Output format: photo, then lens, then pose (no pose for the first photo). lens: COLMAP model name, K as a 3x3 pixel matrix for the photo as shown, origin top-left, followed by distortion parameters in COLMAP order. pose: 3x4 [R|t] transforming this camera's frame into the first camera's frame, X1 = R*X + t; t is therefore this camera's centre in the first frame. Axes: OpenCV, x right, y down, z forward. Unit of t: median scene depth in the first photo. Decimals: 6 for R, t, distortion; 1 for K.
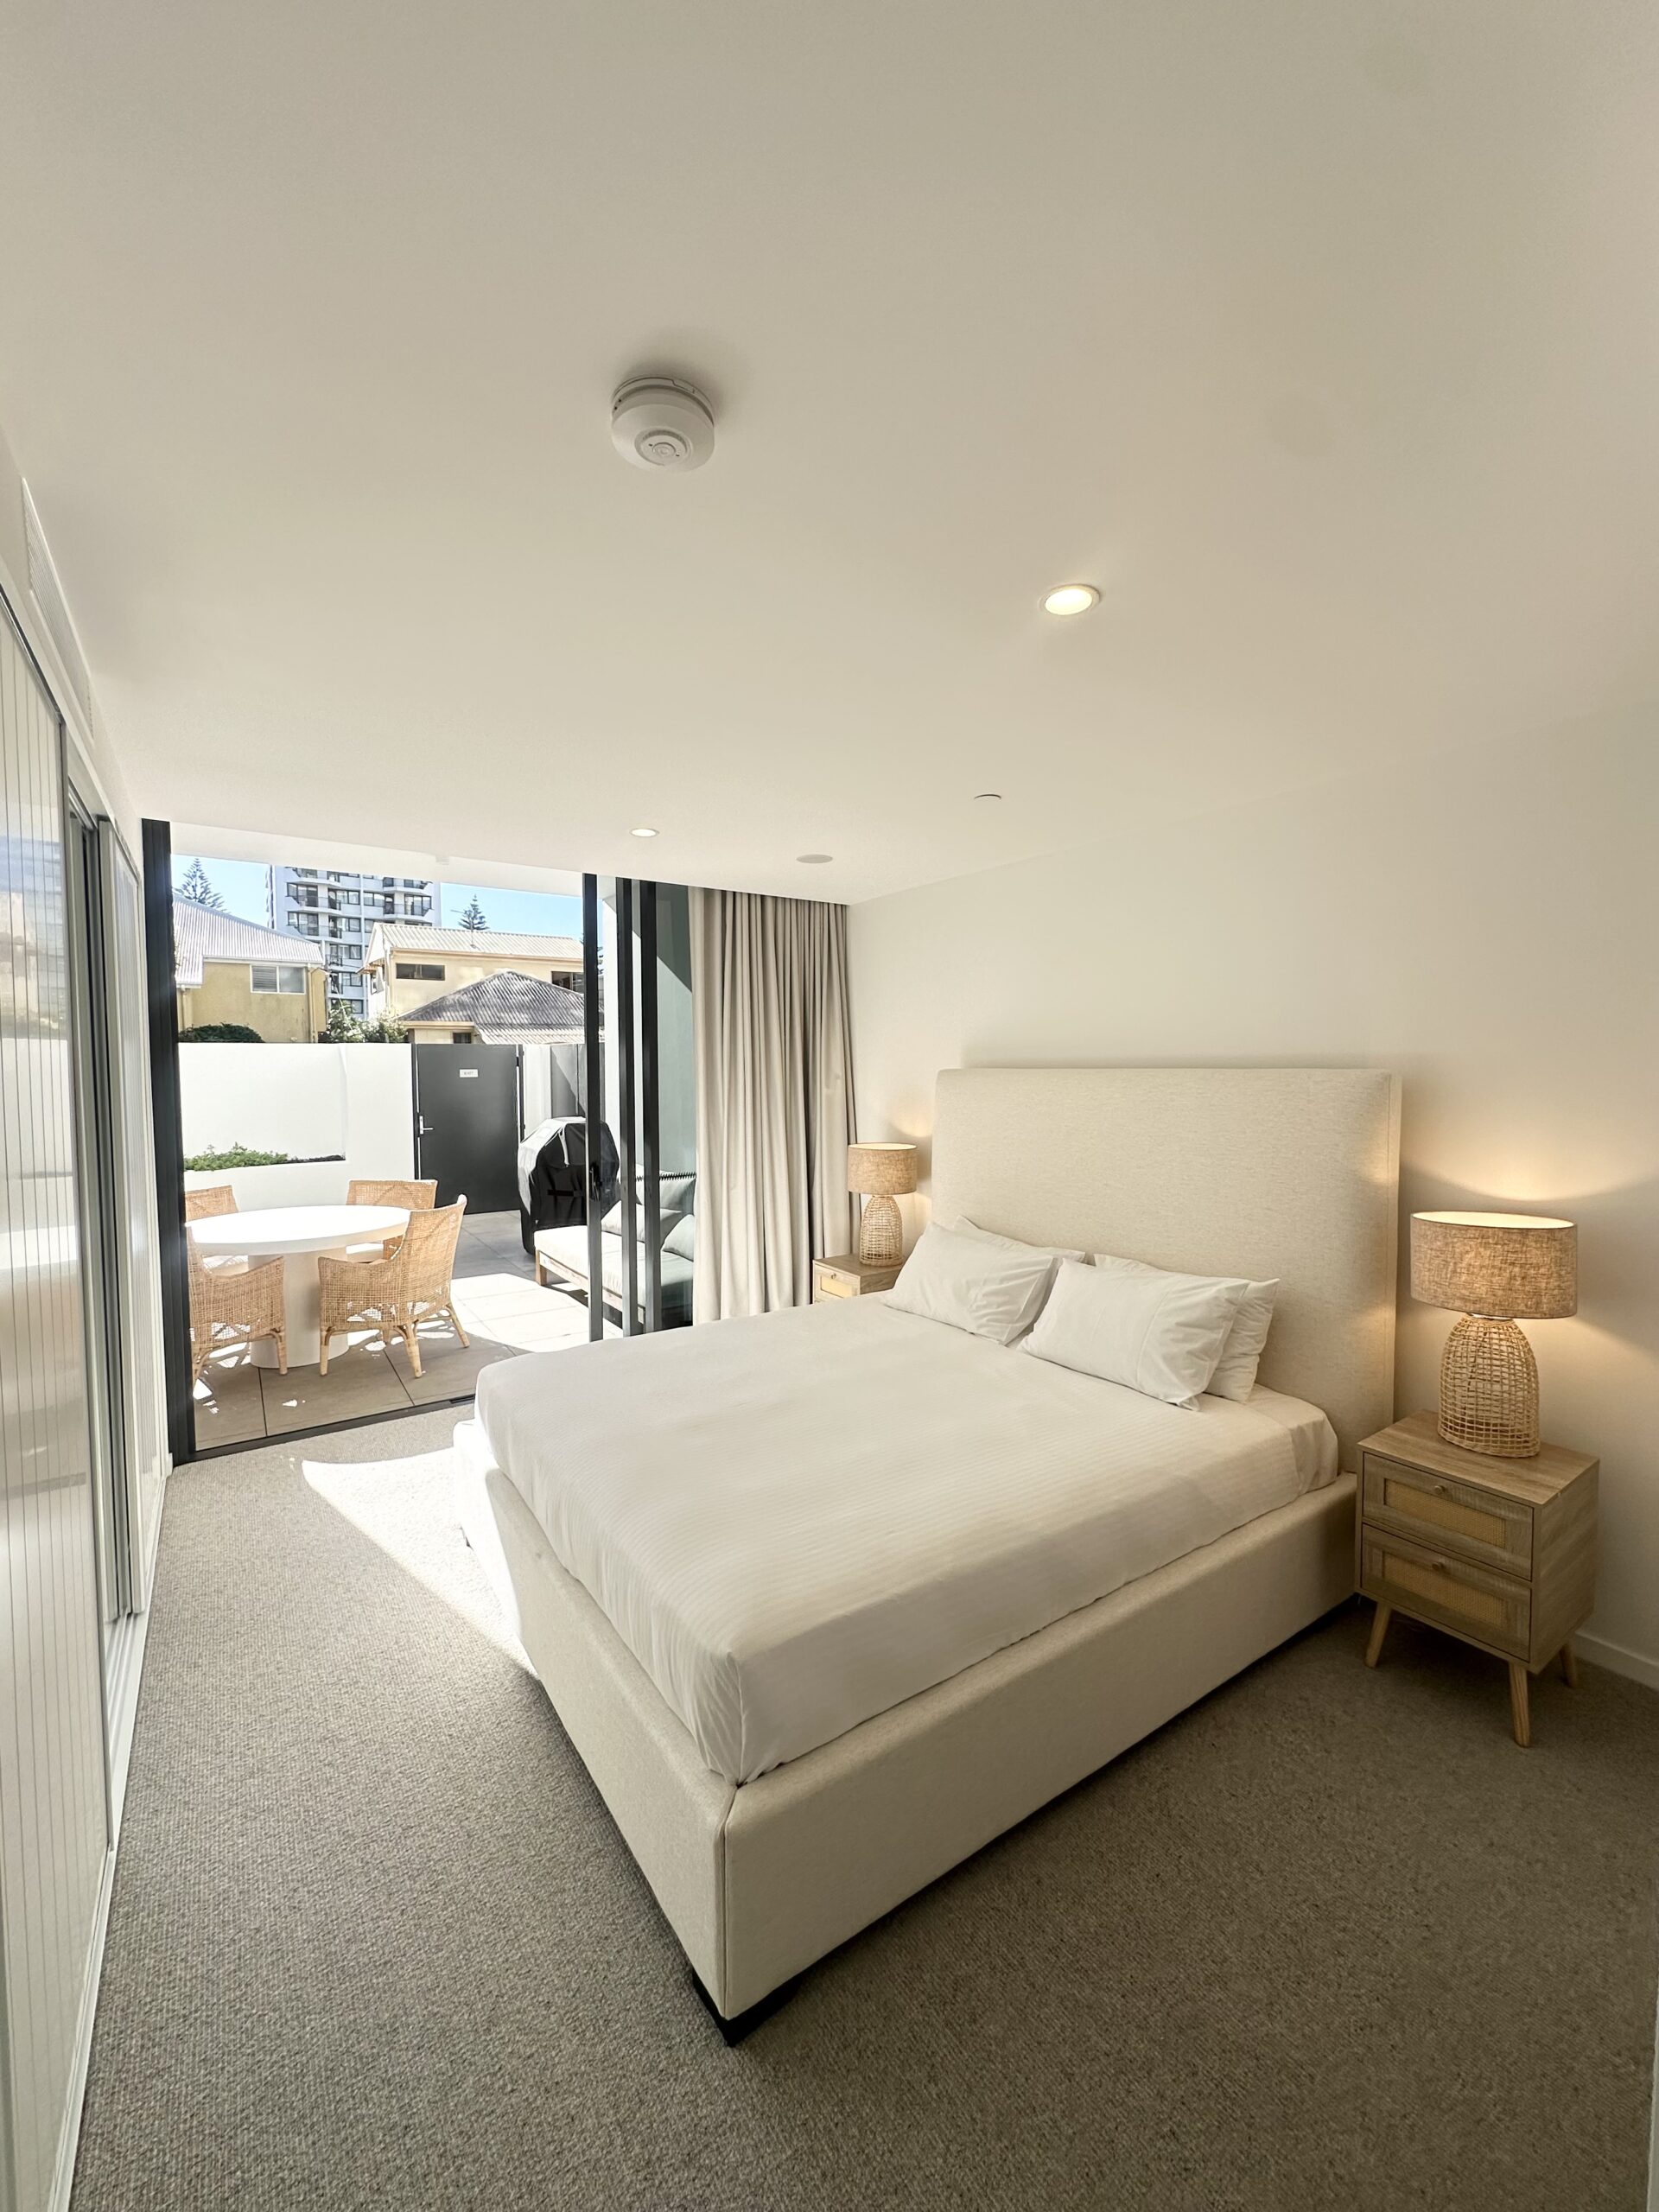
lens RADIAL K [[890.8, 0, 829.5], [0, 890.8, 1106.0], [0, 0, 1]] dist [-0.002134, -0.000054]
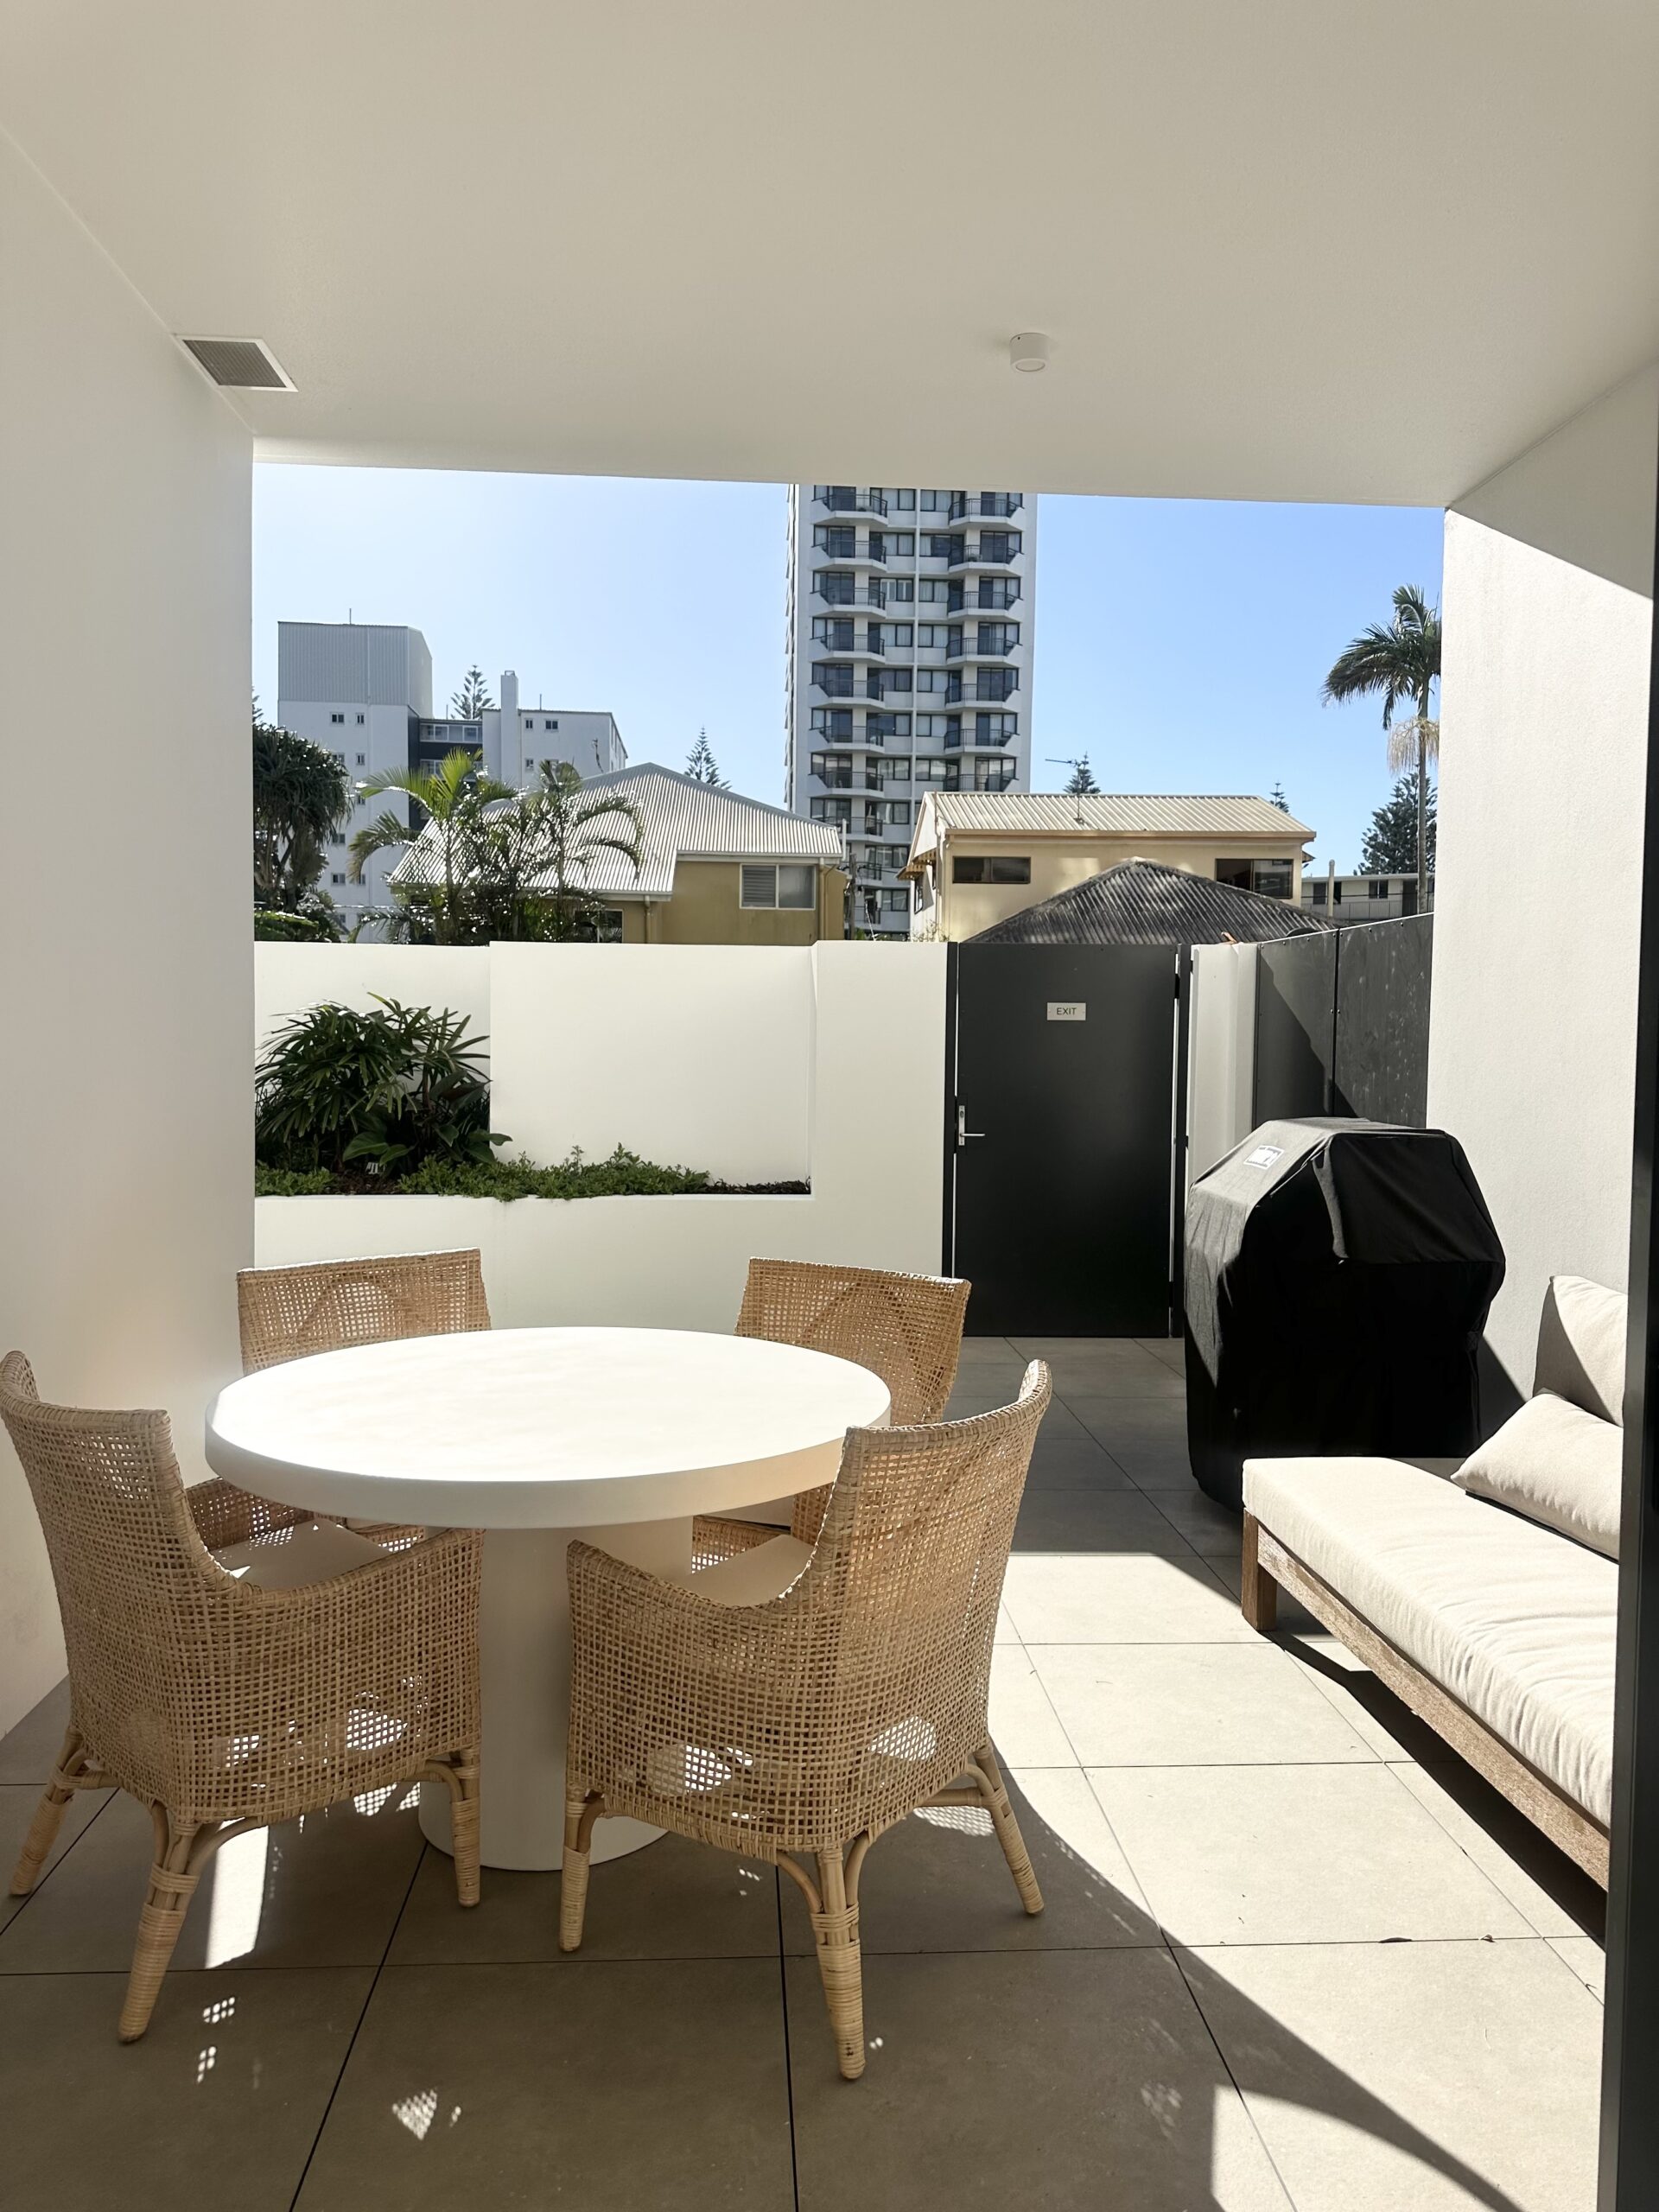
lens RADIAL K [[1540.3, 0, 829.5], [0, 1540.3, 1106.0], [0, 0, 1]] dist [0.086038, -0.001118]
pose [[0.860744, 0.036471, -0.507730, -0.121390], [-0.040264, 0.999183, 0.003514, 0.011554], [0.507443, 0.017418, 0.861509, 0.294547]]
